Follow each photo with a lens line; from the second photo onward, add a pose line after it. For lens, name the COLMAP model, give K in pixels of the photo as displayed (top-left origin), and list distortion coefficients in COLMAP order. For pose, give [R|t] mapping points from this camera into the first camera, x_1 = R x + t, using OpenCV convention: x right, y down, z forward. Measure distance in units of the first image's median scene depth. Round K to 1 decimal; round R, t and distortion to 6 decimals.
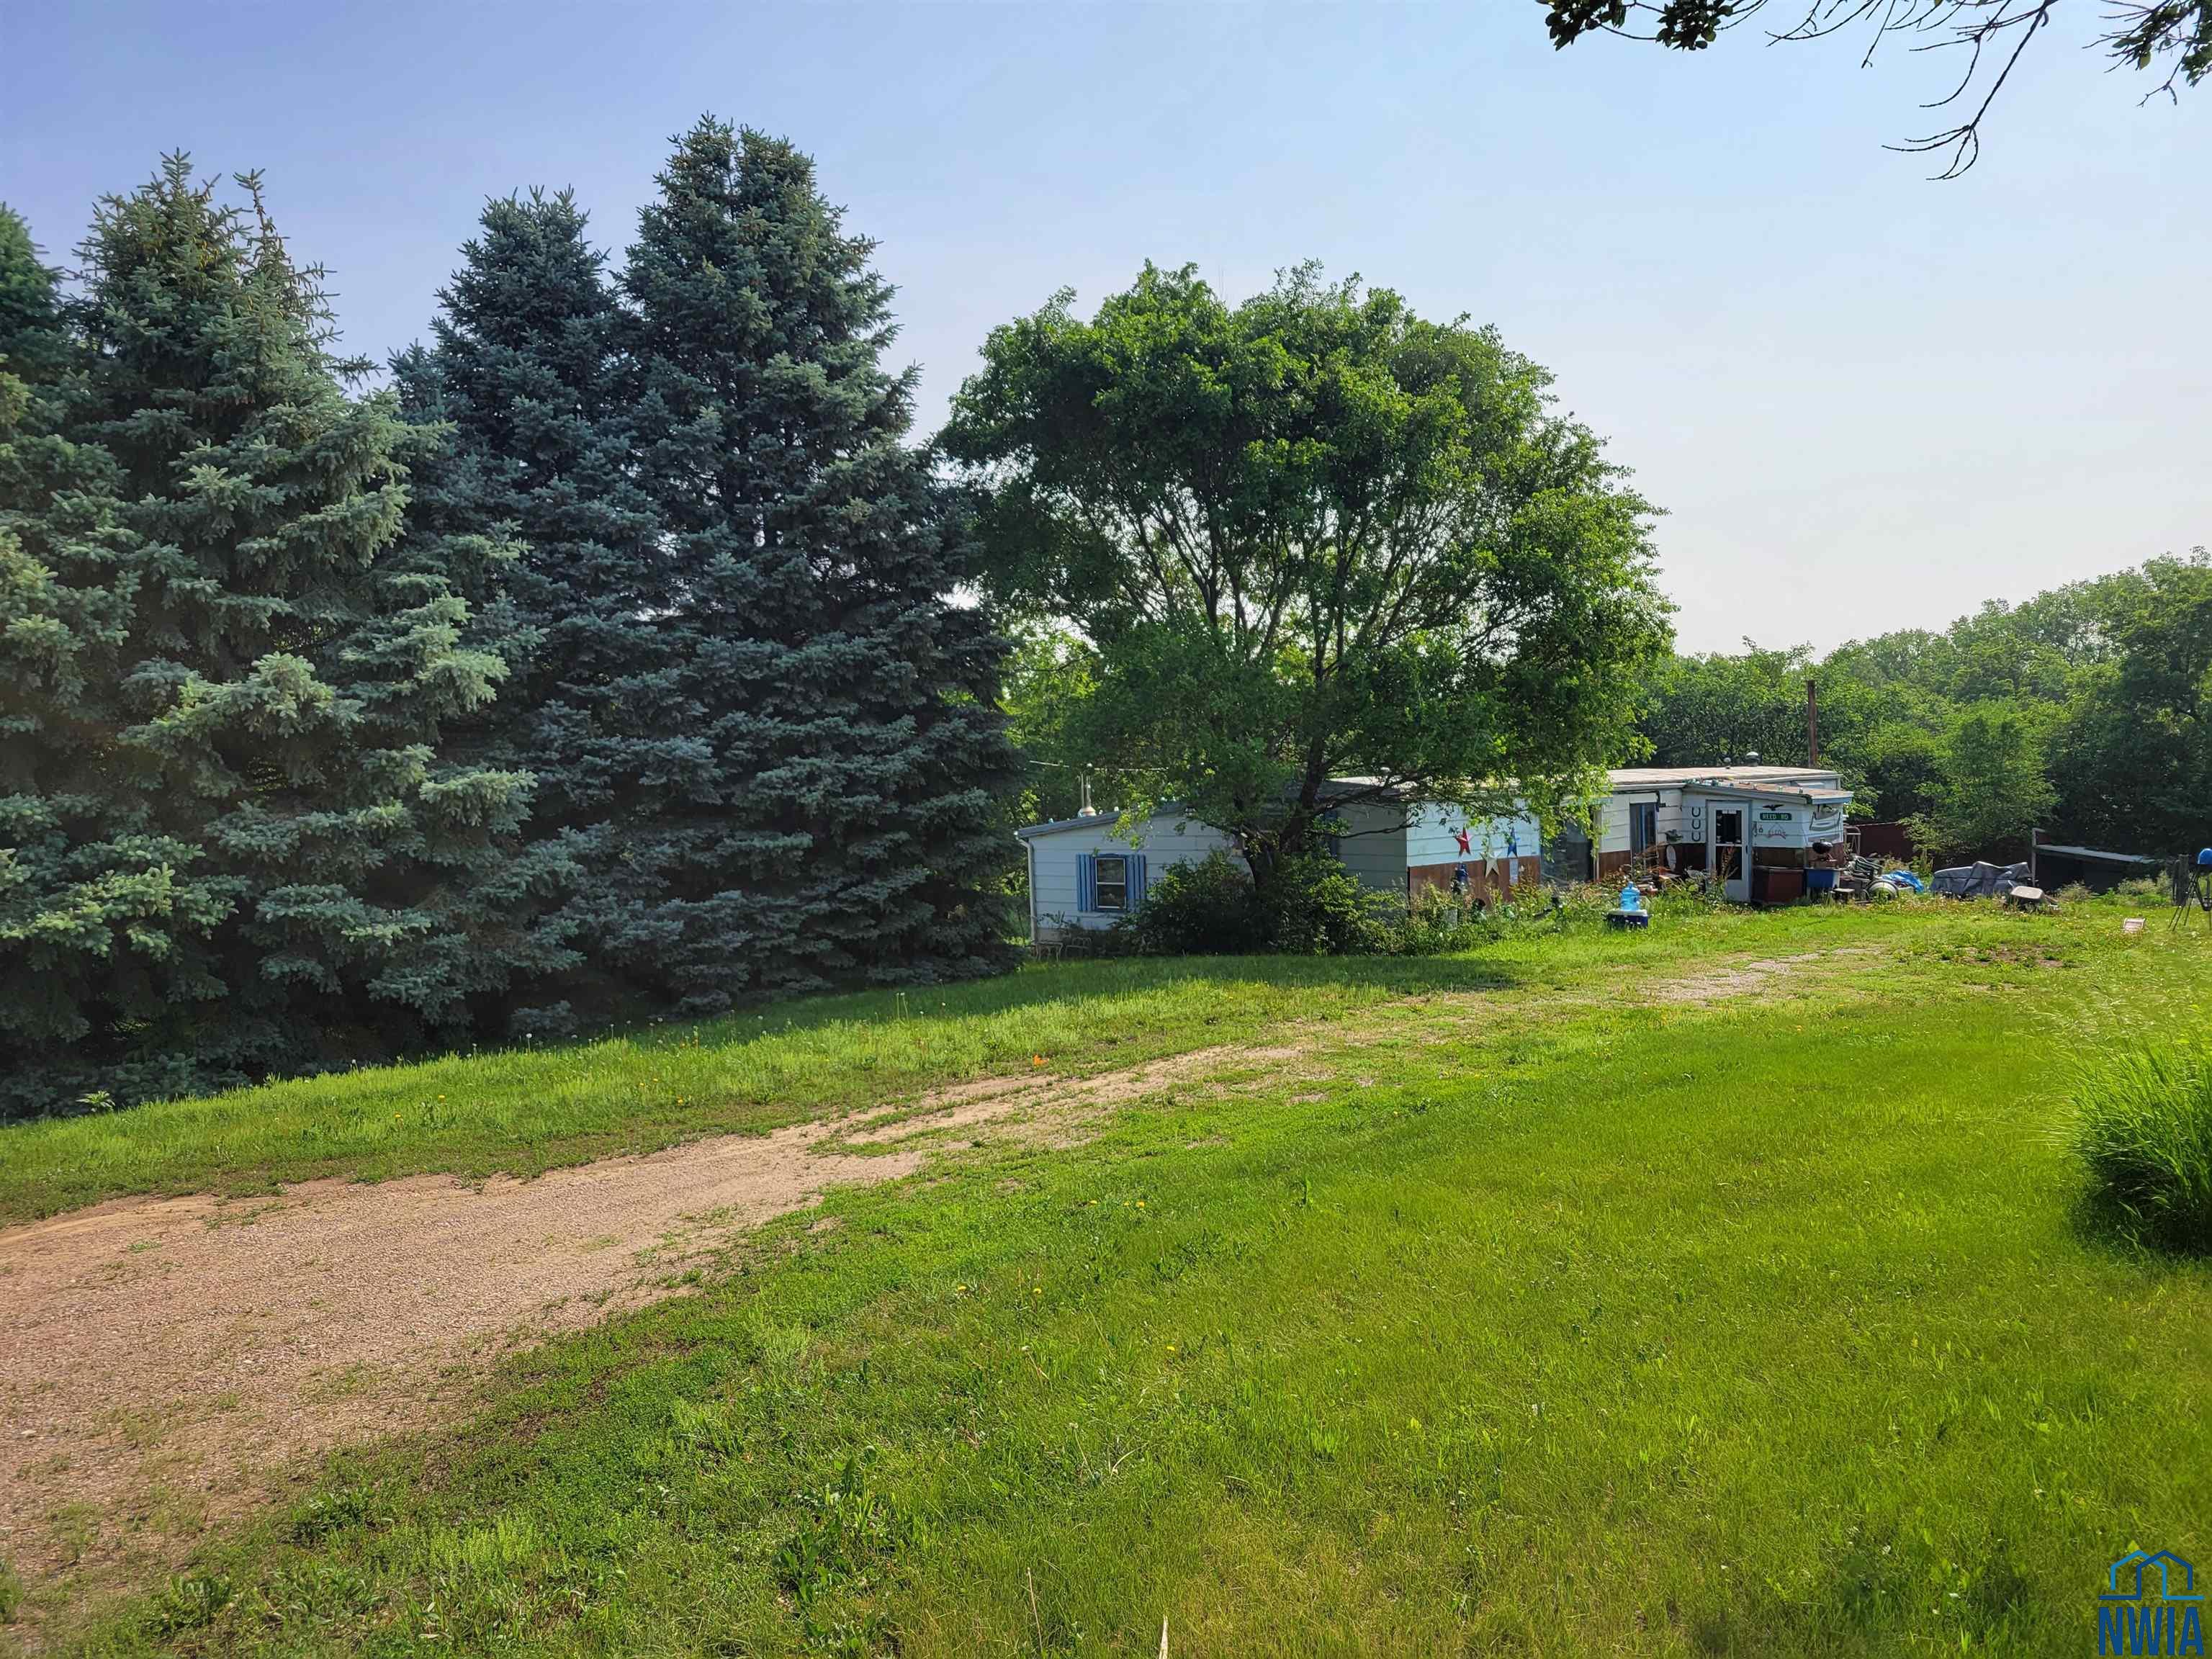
lens RADIAL K [[1657.9, 0, 1106.0], [0, 1657.9, 829.5], [0, 0, 1]] dist [0.033147, 0.003595]
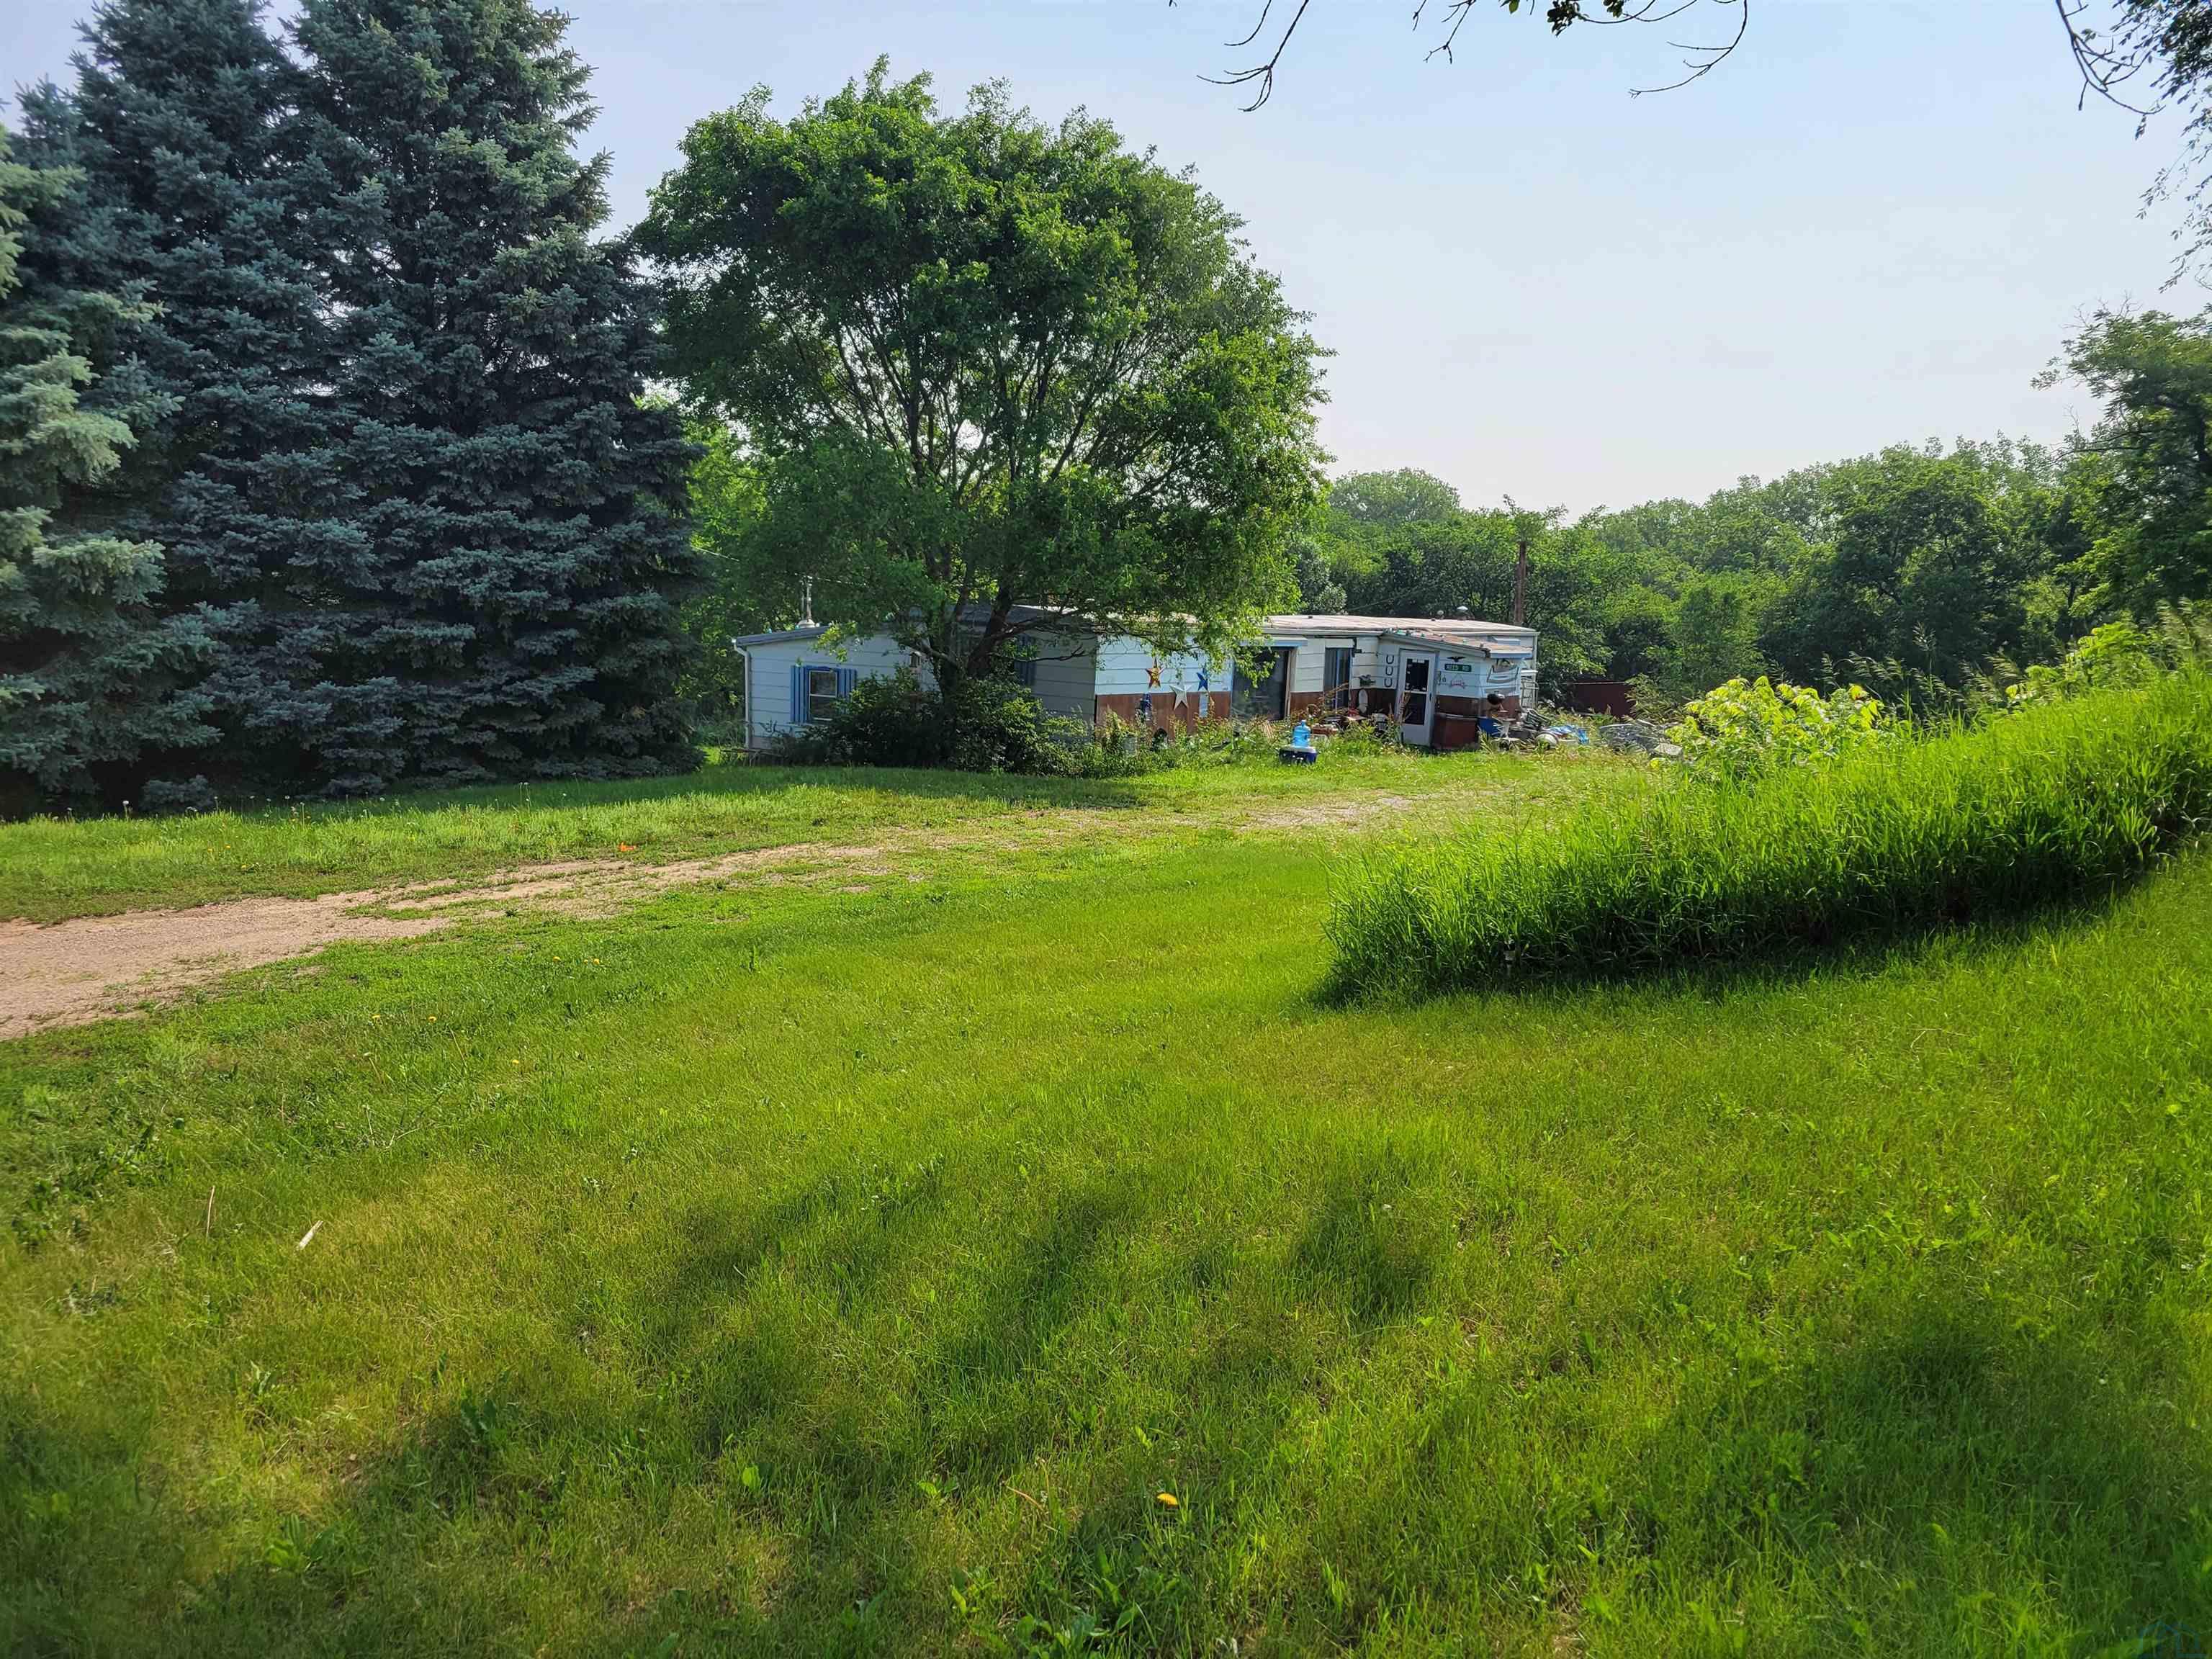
lens RADIAL K [[1652.5, 0, 1106.0], [0, 1652.5, 829.5], [0, 0, 1]] dist [0.056750, -0.031252]
pose [[0.992558, 0.045715, 0.112865, 0.091999], [-0.057268, 0.993202, 0.101338, 0.000917], [-0.107465, -0.107047, 0.988429, -0.056767]]
